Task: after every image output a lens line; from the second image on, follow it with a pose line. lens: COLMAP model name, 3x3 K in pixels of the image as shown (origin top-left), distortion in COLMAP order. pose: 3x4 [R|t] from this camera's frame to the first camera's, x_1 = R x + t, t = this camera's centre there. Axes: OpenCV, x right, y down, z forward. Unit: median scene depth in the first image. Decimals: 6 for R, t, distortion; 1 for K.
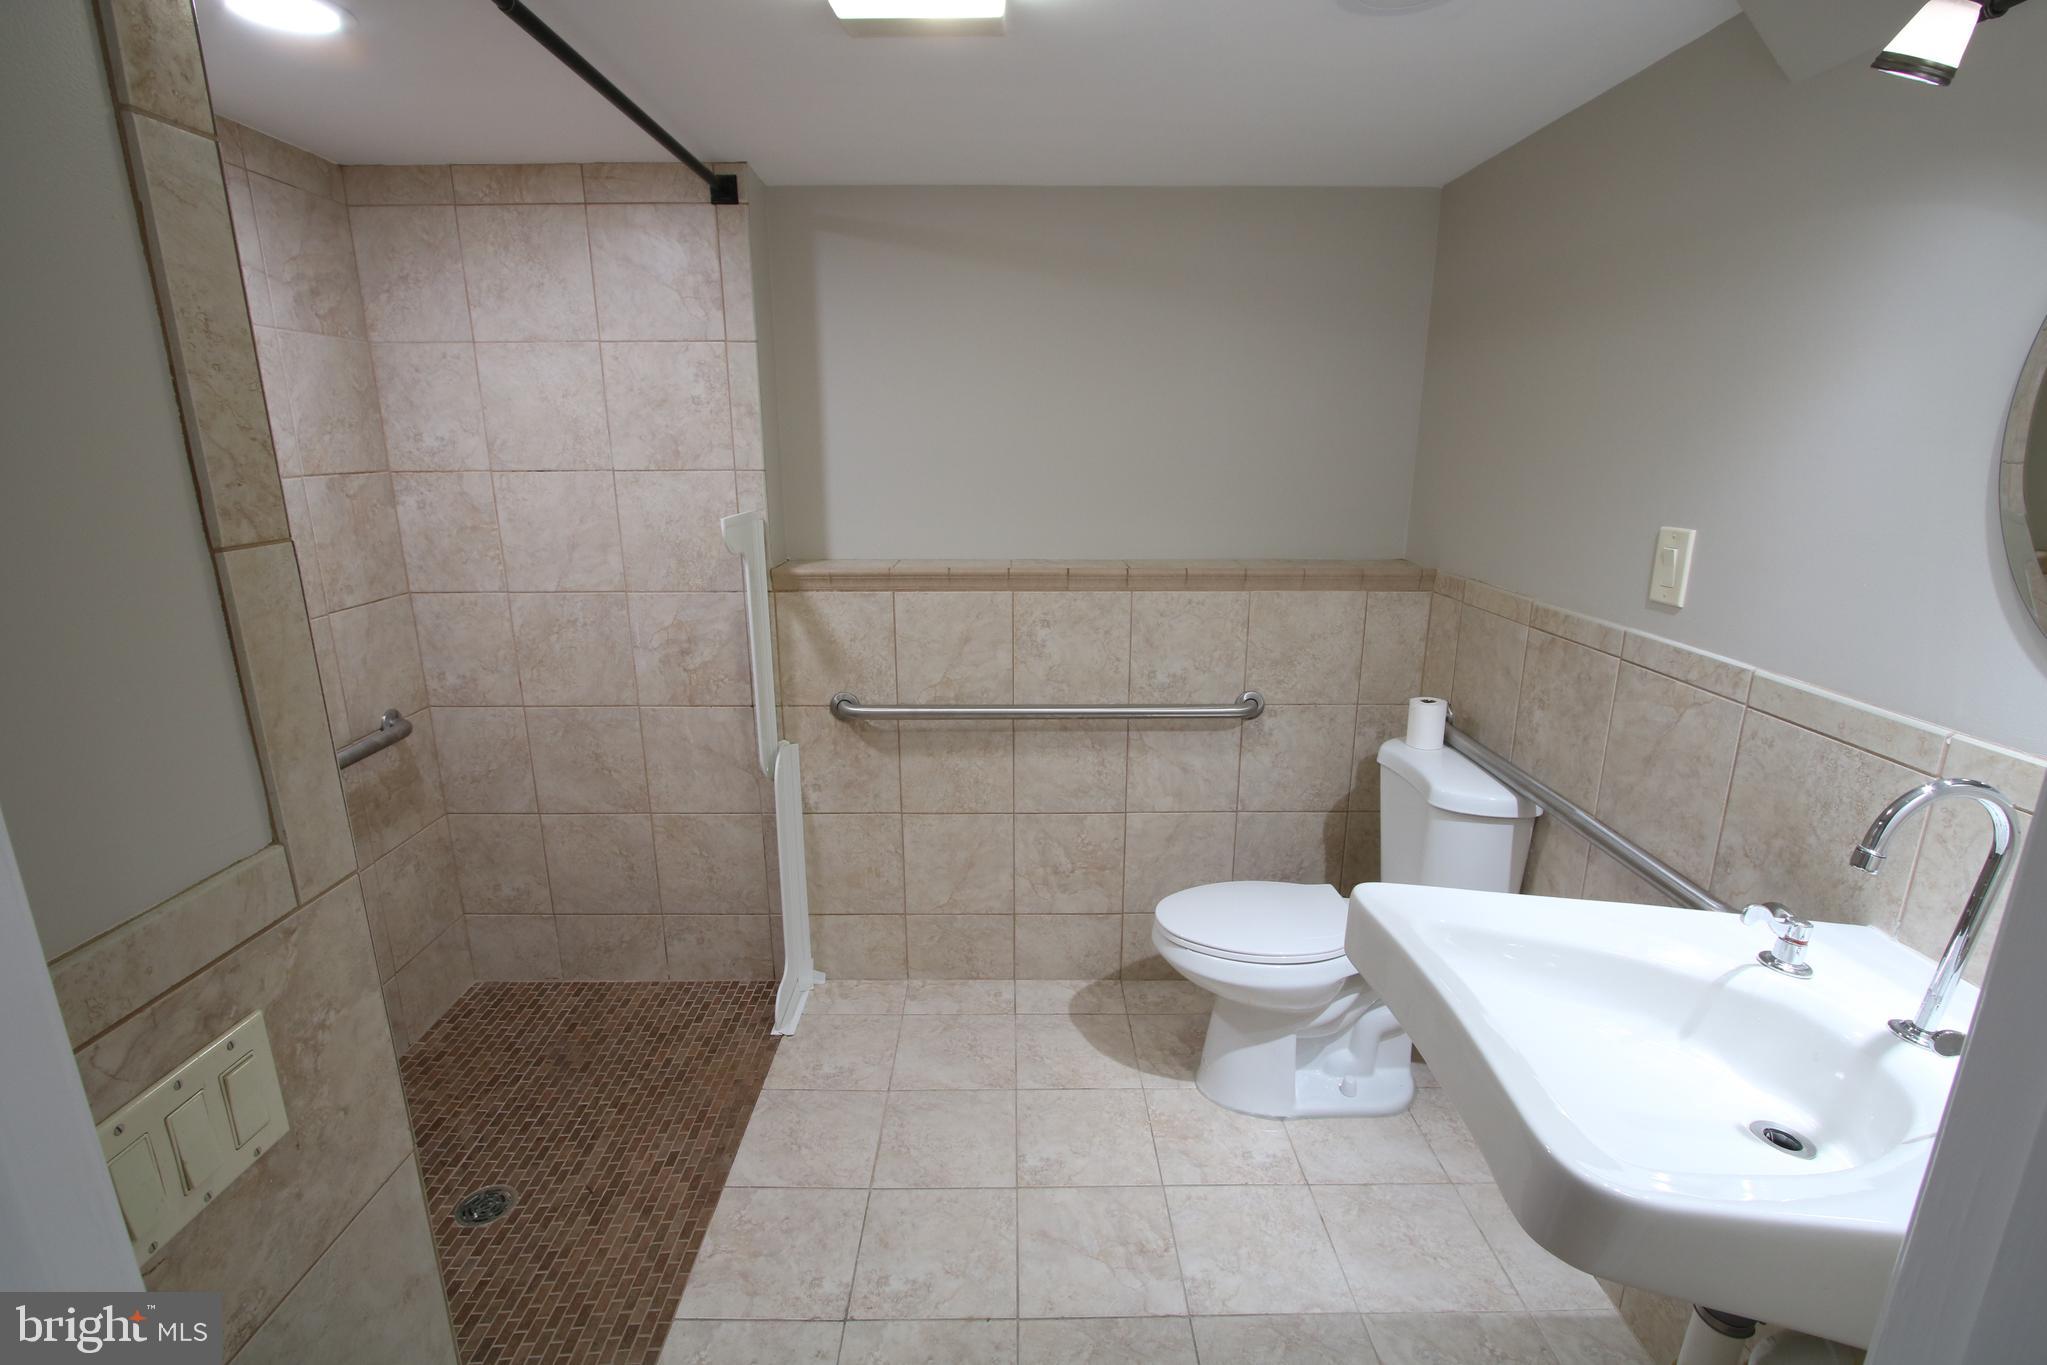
lens RADIAL K [[942.2, 0, 1022.3], [0, 942.2, 685.3], [0, 0, 1]] dist [-0.016845, 0.002265]
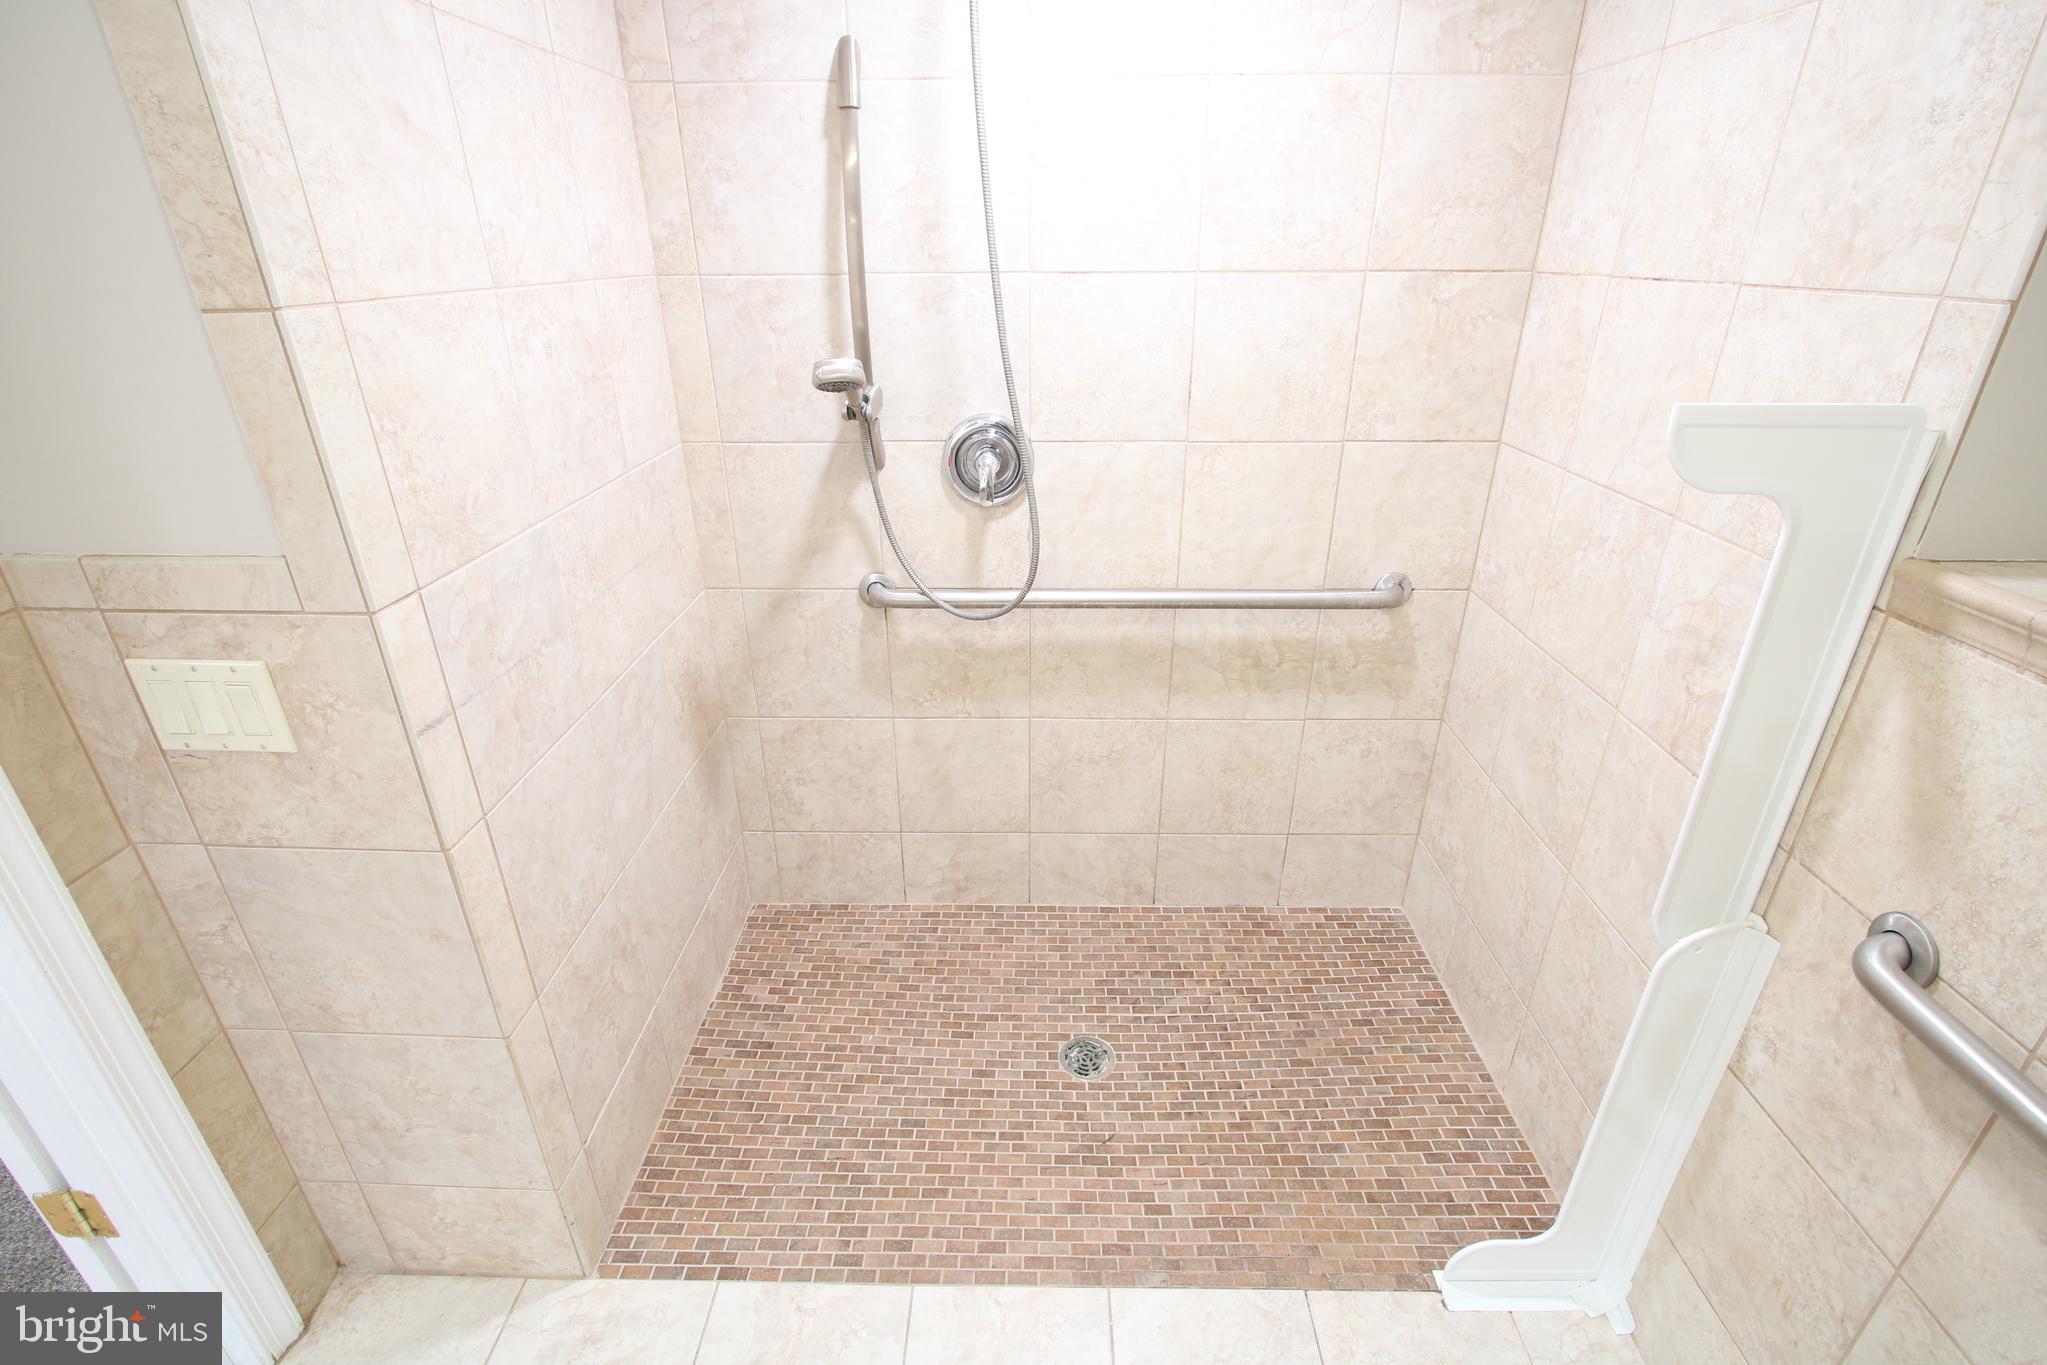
lens RADIAL K [[942.2, 0, 1022.3], [0, 942.2, 685.3], [0, 0, 1]] dist [-0.016845, 0.002265]
pose [[-0.027780, 0.425660, -0.904457, 0.130689], [-0.250280, 0.873025, 0.418555, -0.152760], [0.967775, 0.237995, 0.082282, 0.632631]]
